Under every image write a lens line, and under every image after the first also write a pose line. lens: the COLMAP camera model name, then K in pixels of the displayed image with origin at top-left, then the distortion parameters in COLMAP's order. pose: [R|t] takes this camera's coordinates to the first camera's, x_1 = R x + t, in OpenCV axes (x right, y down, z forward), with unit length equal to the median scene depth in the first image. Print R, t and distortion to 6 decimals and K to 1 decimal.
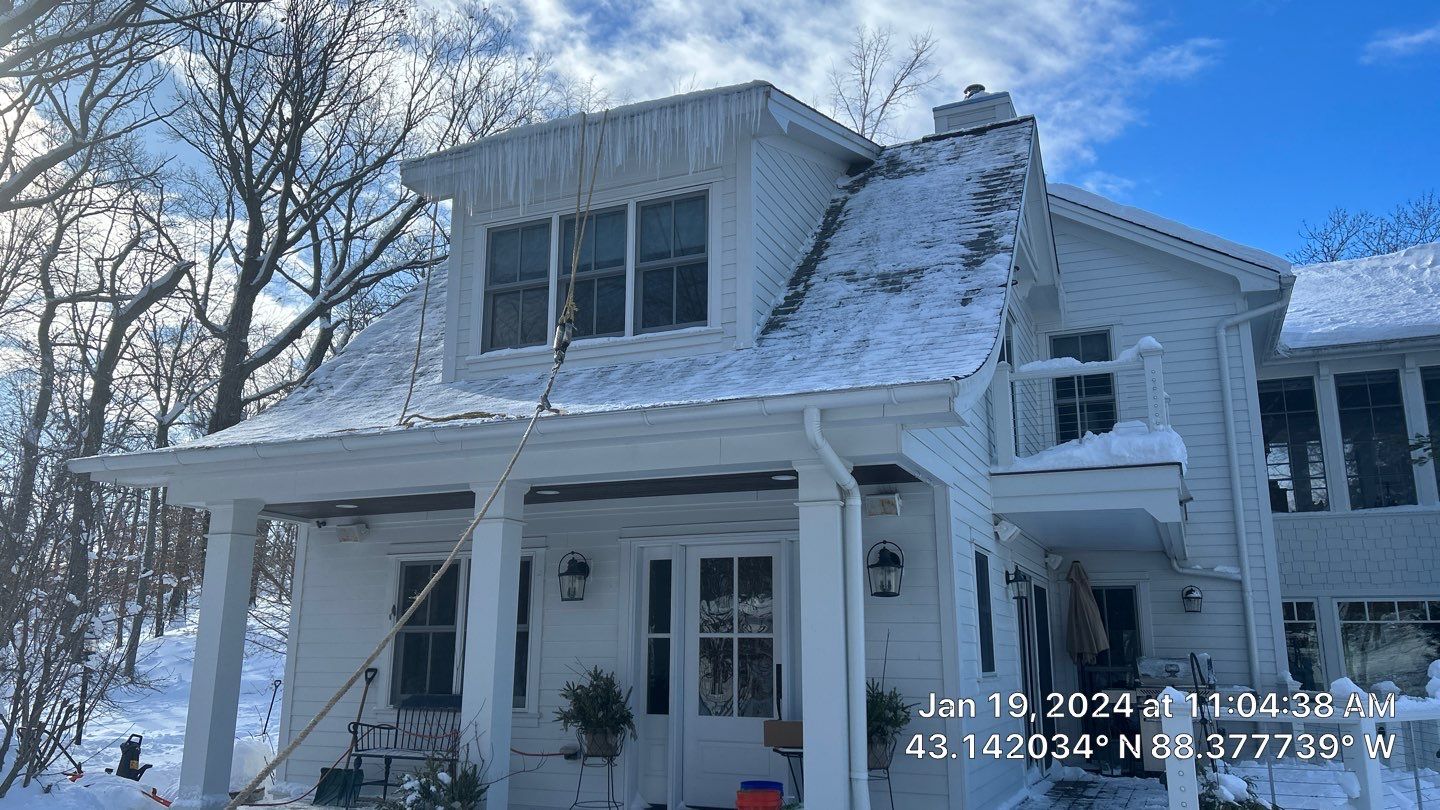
lens RADIAL K [[1073.9, 0, 713.6], [0, 1073.9, 412.7], [0, 0, 1]] dist [0.057208, -0.050348]
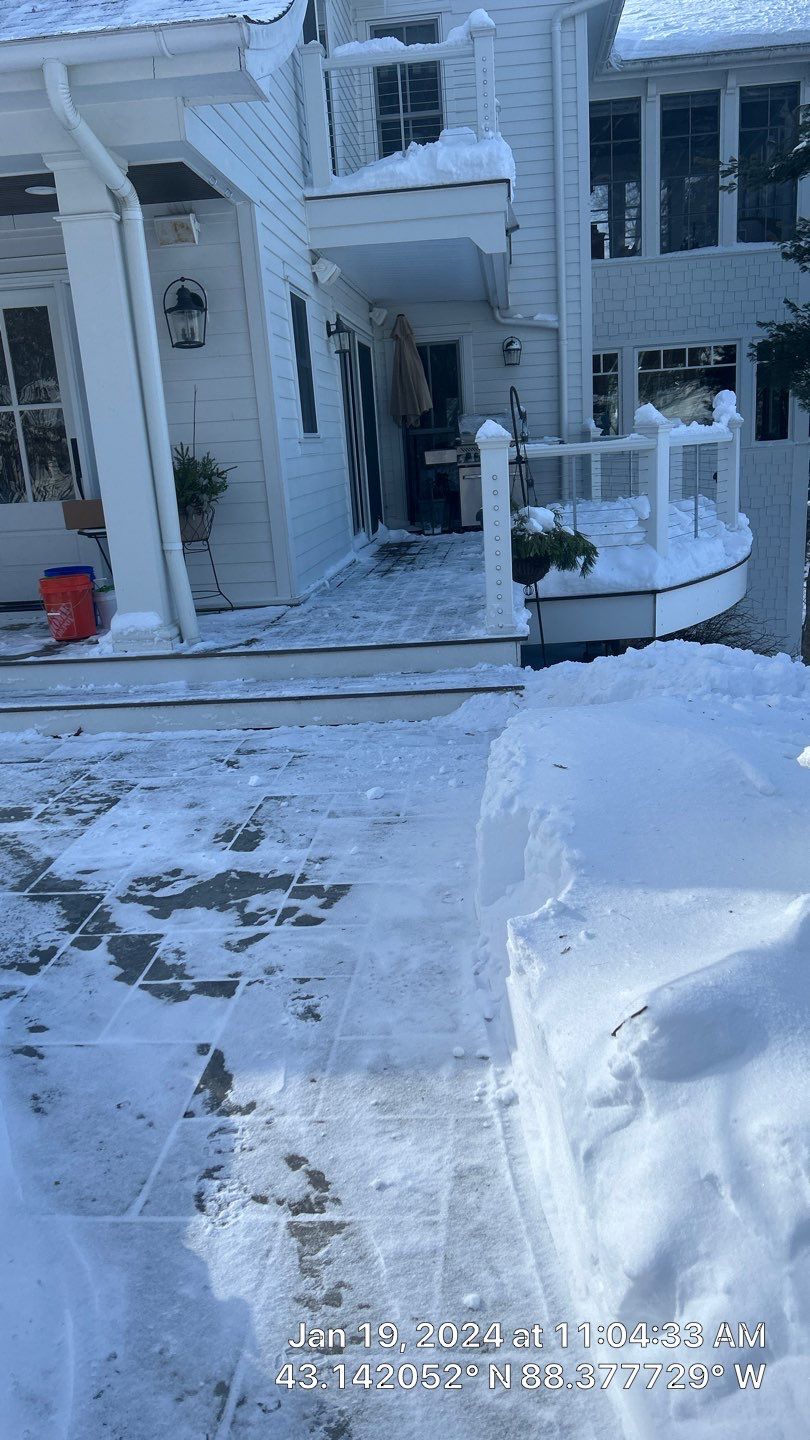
lens RADIAL K [[1073.9, 0, 405.8], [0, 1073.9, 729.6], [0, 0, 1]] dist [0.057208, -0.050348]
pose [[0.947869, -0.144960, 0.283780, 0.027335], [0.000314, 0.890964, 0.454073, 0.040116], [-0.318660, -0.430313, 0.844563, 0.068062]]
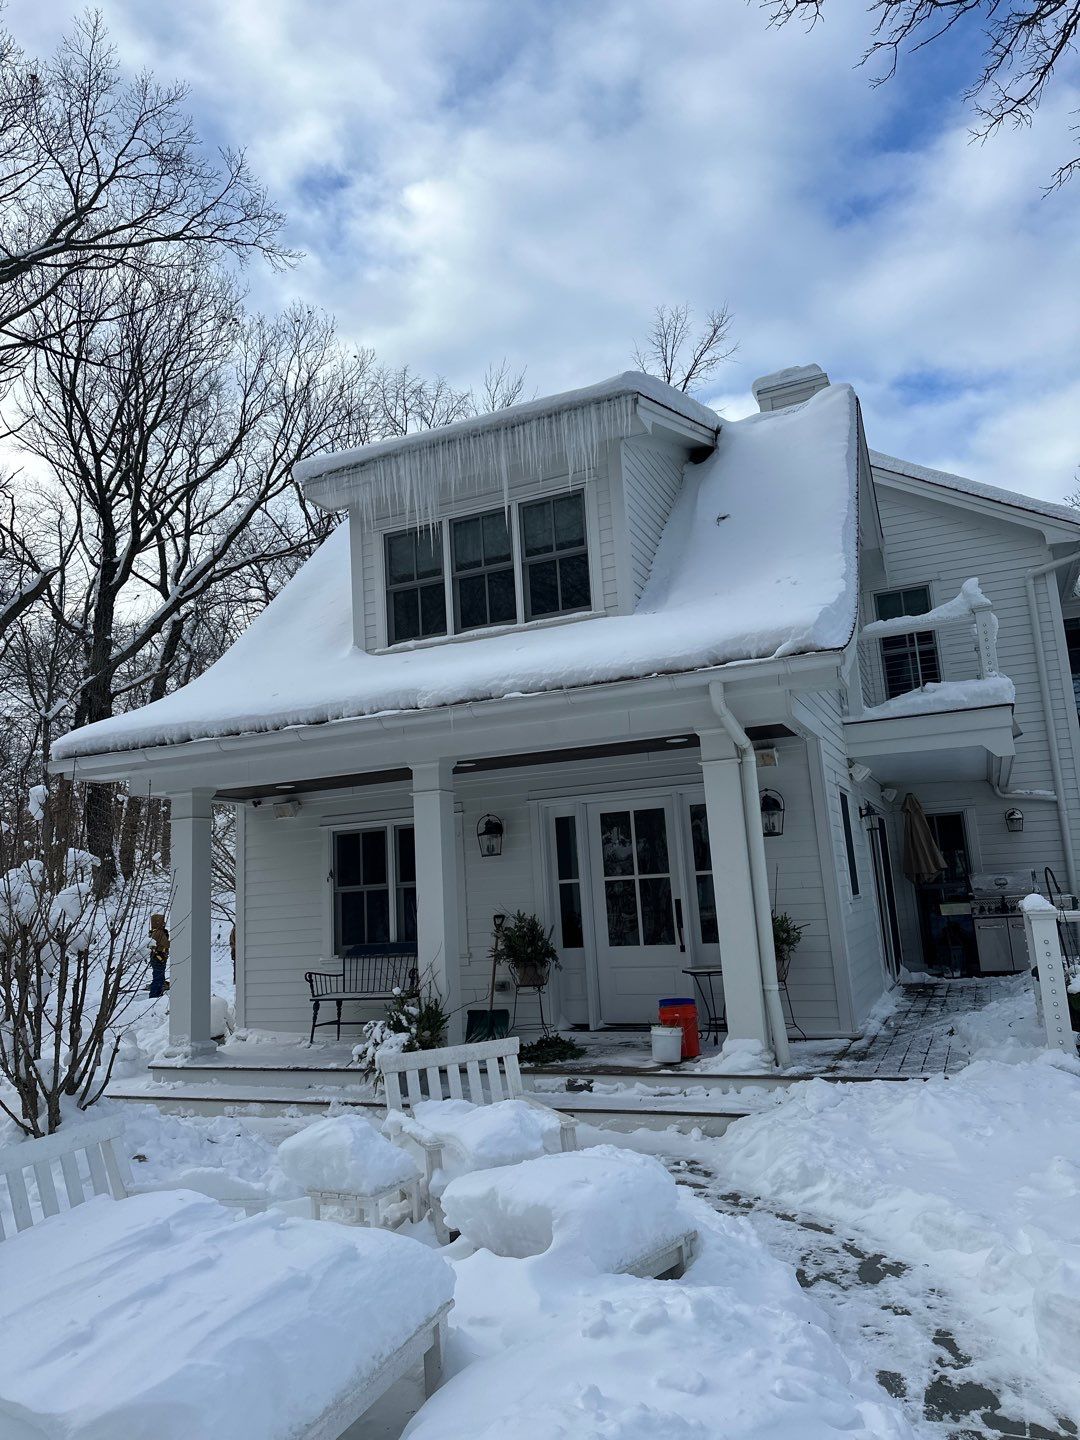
lens RADIAL K [[993.7, 0, 534.4], [0, 993.7, 727.8], [0, 0, 1]] dist [0.144197, -0.226577]
pose [[0.997943, -0.063516, 0.008635, -0.077383], [0.062954, 0.996530, 0.054444, -0.016998], [-0.012063, -0.053788, 0.998479, -0.059315]]
